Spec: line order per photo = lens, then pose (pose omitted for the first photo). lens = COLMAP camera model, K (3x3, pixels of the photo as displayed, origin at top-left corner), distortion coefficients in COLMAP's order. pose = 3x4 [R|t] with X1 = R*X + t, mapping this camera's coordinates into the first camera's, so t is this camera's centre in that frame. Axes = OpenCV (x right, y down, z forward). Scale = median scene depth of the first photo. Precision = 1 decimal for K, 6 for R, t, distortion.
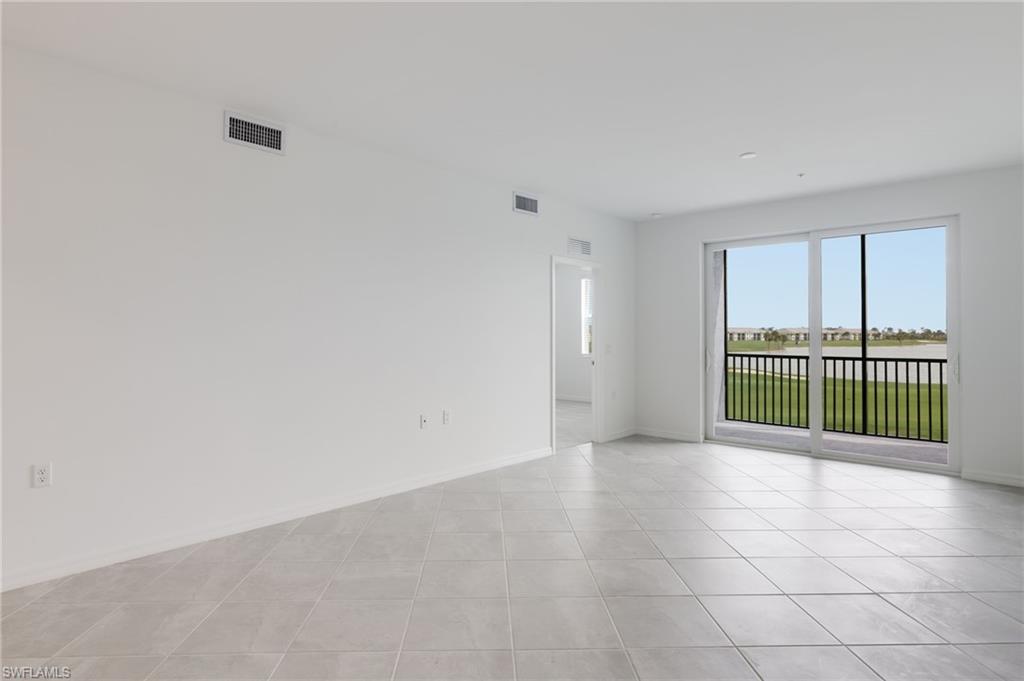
lens RADIAL K [[559.7, 0, 505.6], [0, 559.7, 323.7], [0, 0, 1]] dist [0.006330, -0.004730]
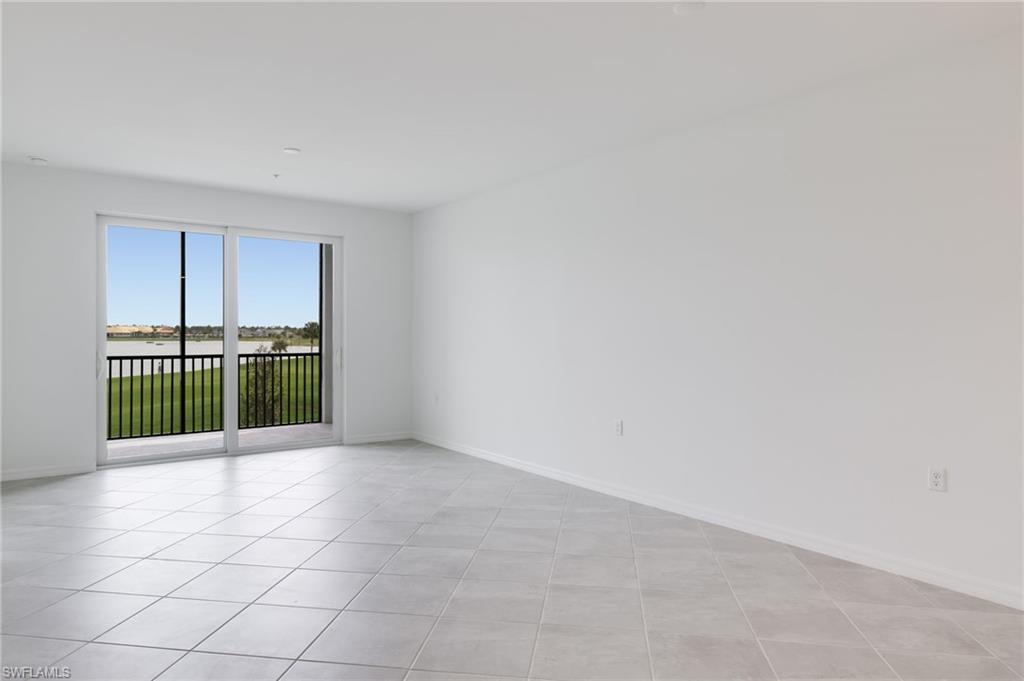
lens RADIAL K [[638.7, 0, 503.5], [0, 638.7, 333.9], [0, 0, 1]] dist [-0.008794, 0.002255]
pose [[0.181777, -0.003171, 0.983335, -0.414578], [-0.021284, 0.999748, 0.007158, 0.004068], [-0.983109, -0.022231, 0.181663, 0.290808]]
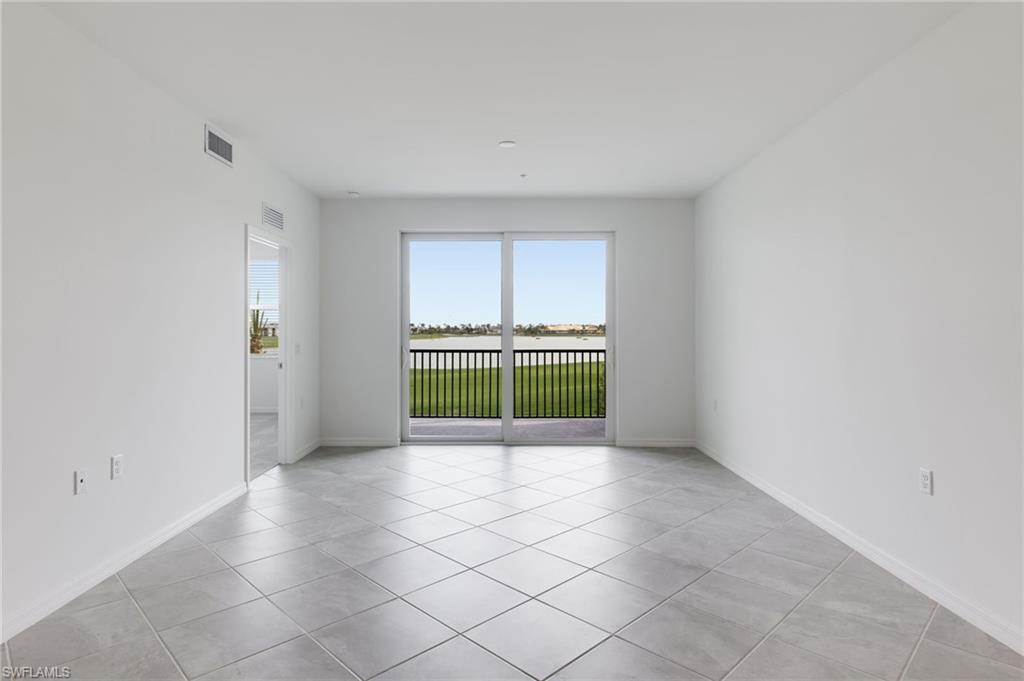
lens RADIAL K [[559.7, 0, 502.6], [0, 559.7, 321.8], [0, 0, 1]] dist [0.006330, -0.004730]
pose [[0.737445, 0.007258, 0.675368, -0.153553], [-0.010718, 0.999942, 0.000958, 0.003612], [-0.675322, -0.007945, 0.737480, 0.199616]]
